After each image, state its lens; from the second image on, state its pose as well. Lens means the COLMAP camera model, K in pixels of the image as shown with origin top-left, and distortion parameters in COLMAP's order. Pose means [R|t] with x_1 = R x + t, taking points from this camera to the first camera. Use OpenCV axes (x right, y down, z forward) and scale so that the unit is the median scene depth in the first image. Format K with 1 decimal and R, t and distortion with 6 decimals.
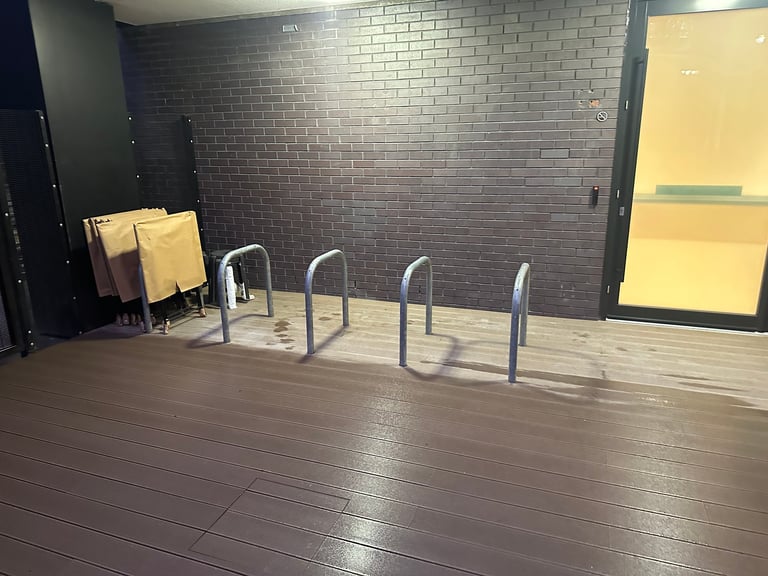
lens RADIAL K [[530.0, 0, 384.0], [0, 530.0, 288.0], [0, 0, 1]] dist [0.129169, -0.182133]
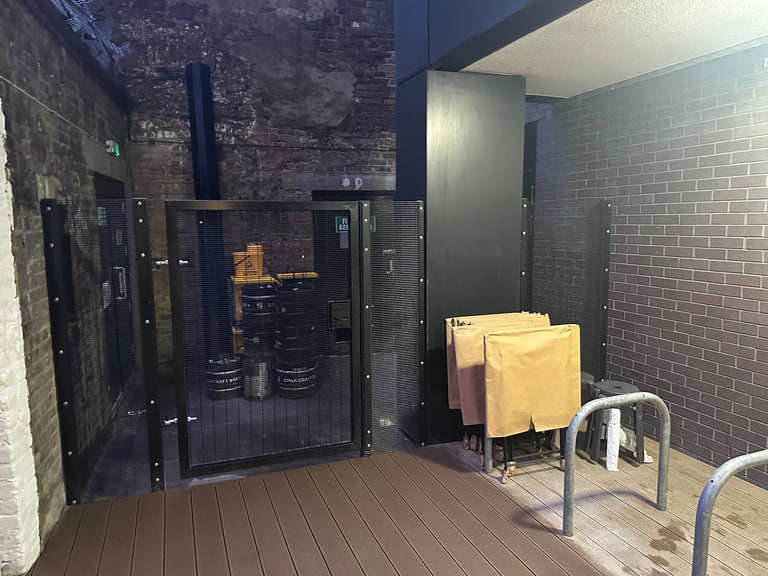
lens RADIAL K [[543.4, 0, 385.6], [0, 543.4, 291.6], [0, 0, 1]] dist [0.097349, -0.105630]
pose [[0.665532, 0.100958, -0.739509, 0.027647], [-0.201999, 0.978196, -0.048249, -0.105108], [0.718514, 0.181492, 0.671415, 0.316802]]
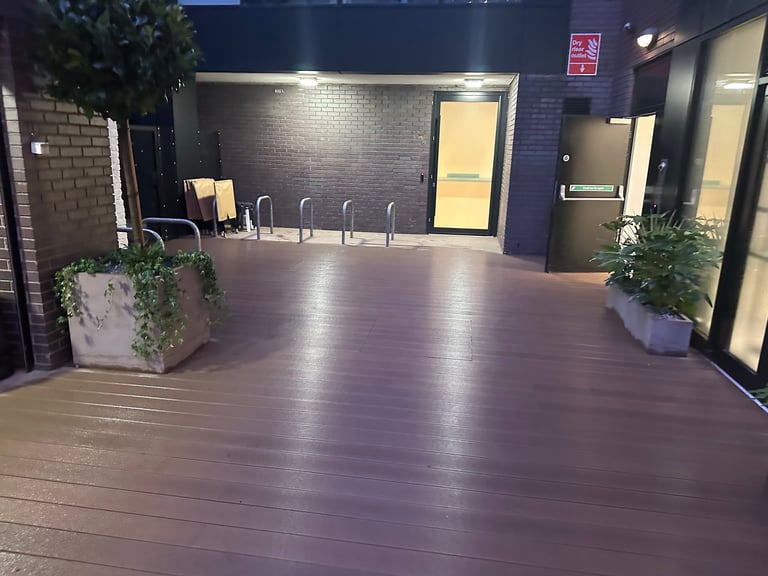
lens RADIAL K [[530.0, 0, 384.0], [0, 530.0, 288.0], [0, 0, 1]] dist [0.129169, -0.182133]
pose [[0.979637, -0.012228, 0.200403, -0.219855], [0.015272, 0.999790, -0.013648, 0.315469], [-0.200194, 0.016431, 0.979618, -1.136546]]
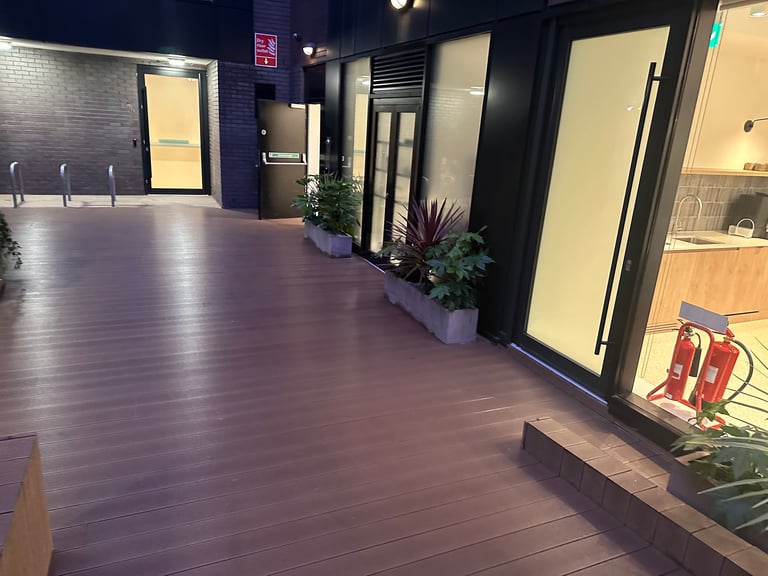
lens RADIAL K [[550.7, 0, 384.0], [0, 550.7, 288.0], [0, 0, 1]] dist [0.008377, -0.006077]
pose [[0.728331, -0.137352, 0.671318, -0.551612], [0.110689, 0.990421, 0.082551, 0.395214], [-0.676226, 0.014183, 0.736558, -1.580812]]
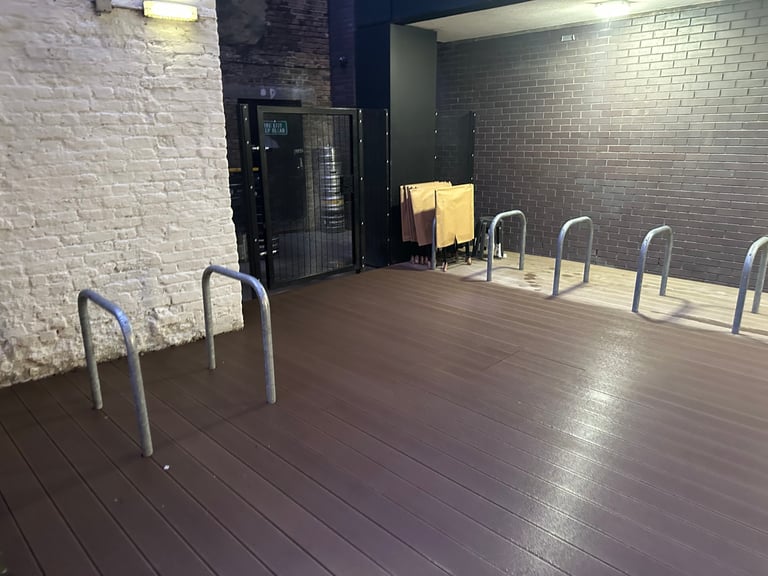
lens RADIAL K [[536.2, 0, 382.0], [0, 536.2, 283.8], [0, 0, 1]] dist [0.079551, -0.100749]
pose [[0.910894, 0.116904, -0.395733, -0.005351], [-0.114835, 0.992961, 0.029004, 0.093758], [0.396338, 0.019024, 0.917907, -0.316557]]
